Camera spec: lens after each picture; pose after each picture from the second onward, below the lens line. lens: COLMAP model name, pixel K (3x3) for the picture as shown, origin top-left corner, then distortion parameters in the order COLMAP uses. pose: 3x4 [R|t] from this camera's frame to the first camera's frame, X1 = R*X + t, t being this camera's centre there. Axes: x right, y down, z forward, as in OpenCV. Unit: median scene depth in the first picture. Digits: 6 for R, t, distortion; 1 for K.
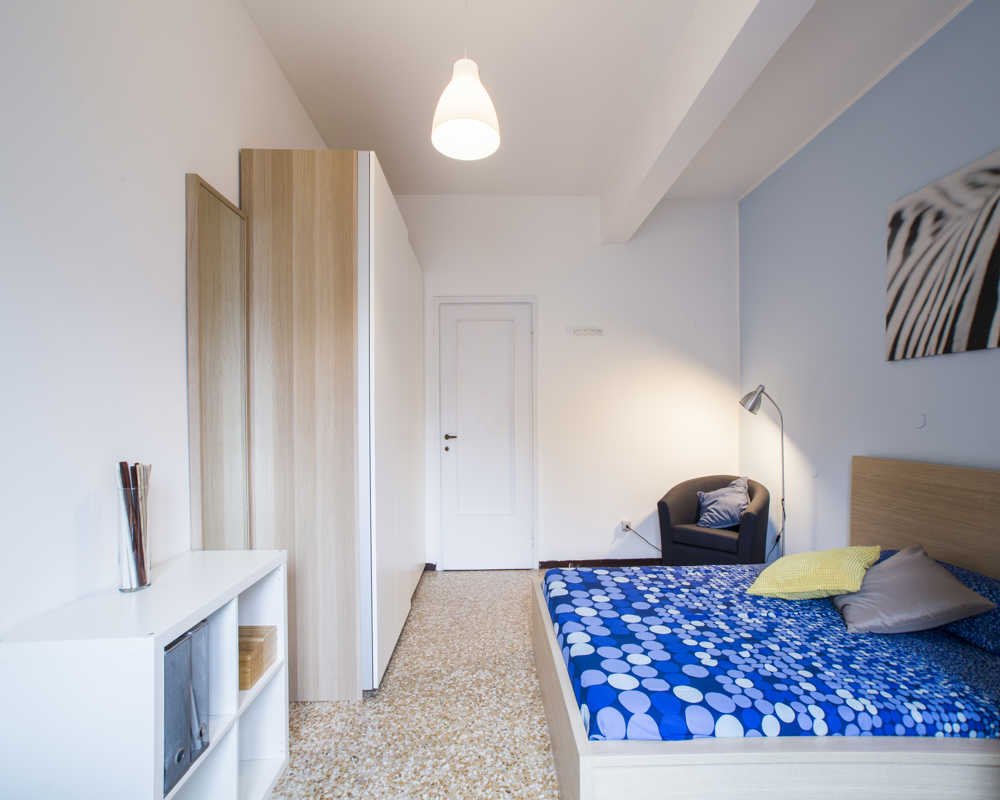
lens RADIAL K [[462.5, 0, 499.3], [0, 462.5, 422.6], [0, 0, 1]] dist [-0.014648, 0.026507]
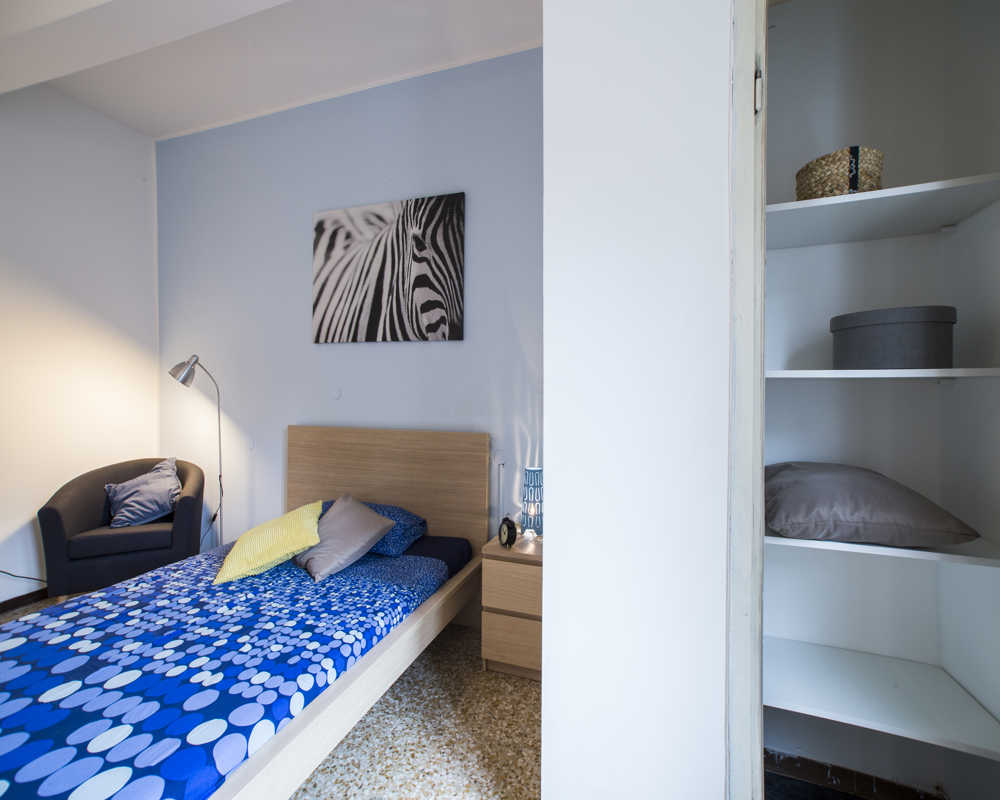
lens RADIAL K [[465.7, 0, 503.2], [0, 465.7, 395.5], [0, 0, 1]] dist [-0.019896, 0.026645]
pose [[0.364331, -0.004030, 0.931261, -0.124561], [0.006070, 0.999980, 0.001953, 0.001455], [-0.931250, 0.004941, 0.364348, 0.169812]]
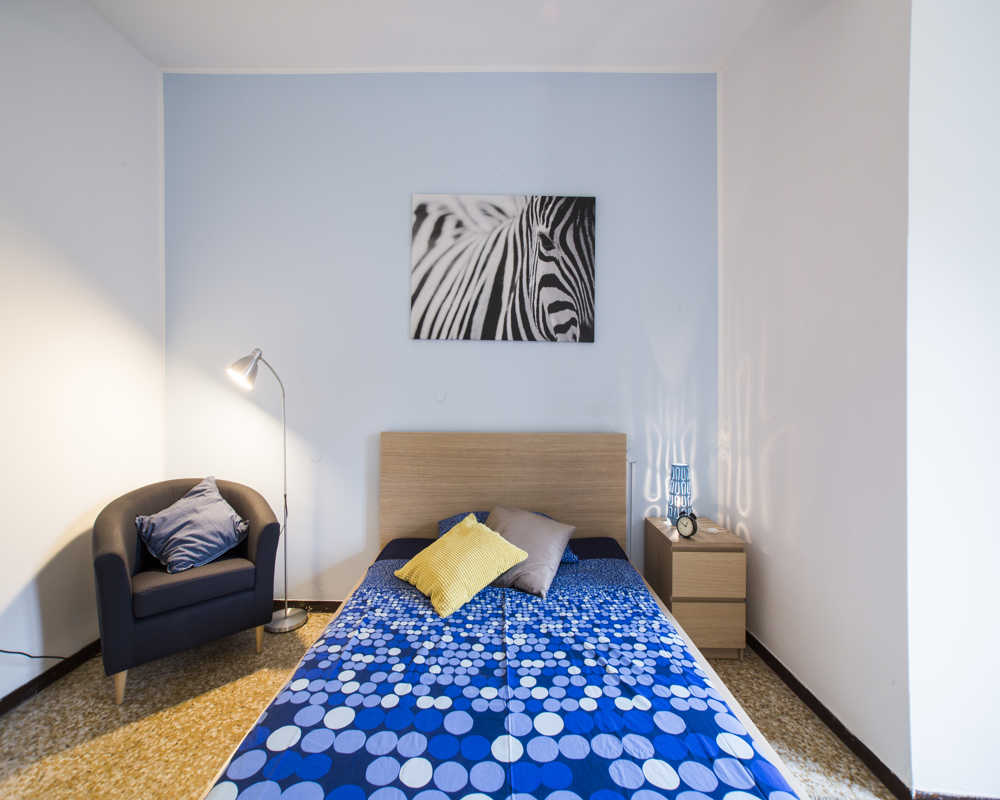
lens RADIAL K [[473.1, 0, 496.1], [0, 473.1, 389.3], [0, 0, 1]] dist [-0.040626, 0.029272]
pose [[0.032542, -0.001040, 0.999470, -0.317250], [0.007485, 0.999972, 0.000797, -0.024617], [-0.999442, 0.007455, 0.032548, 1.070130]]
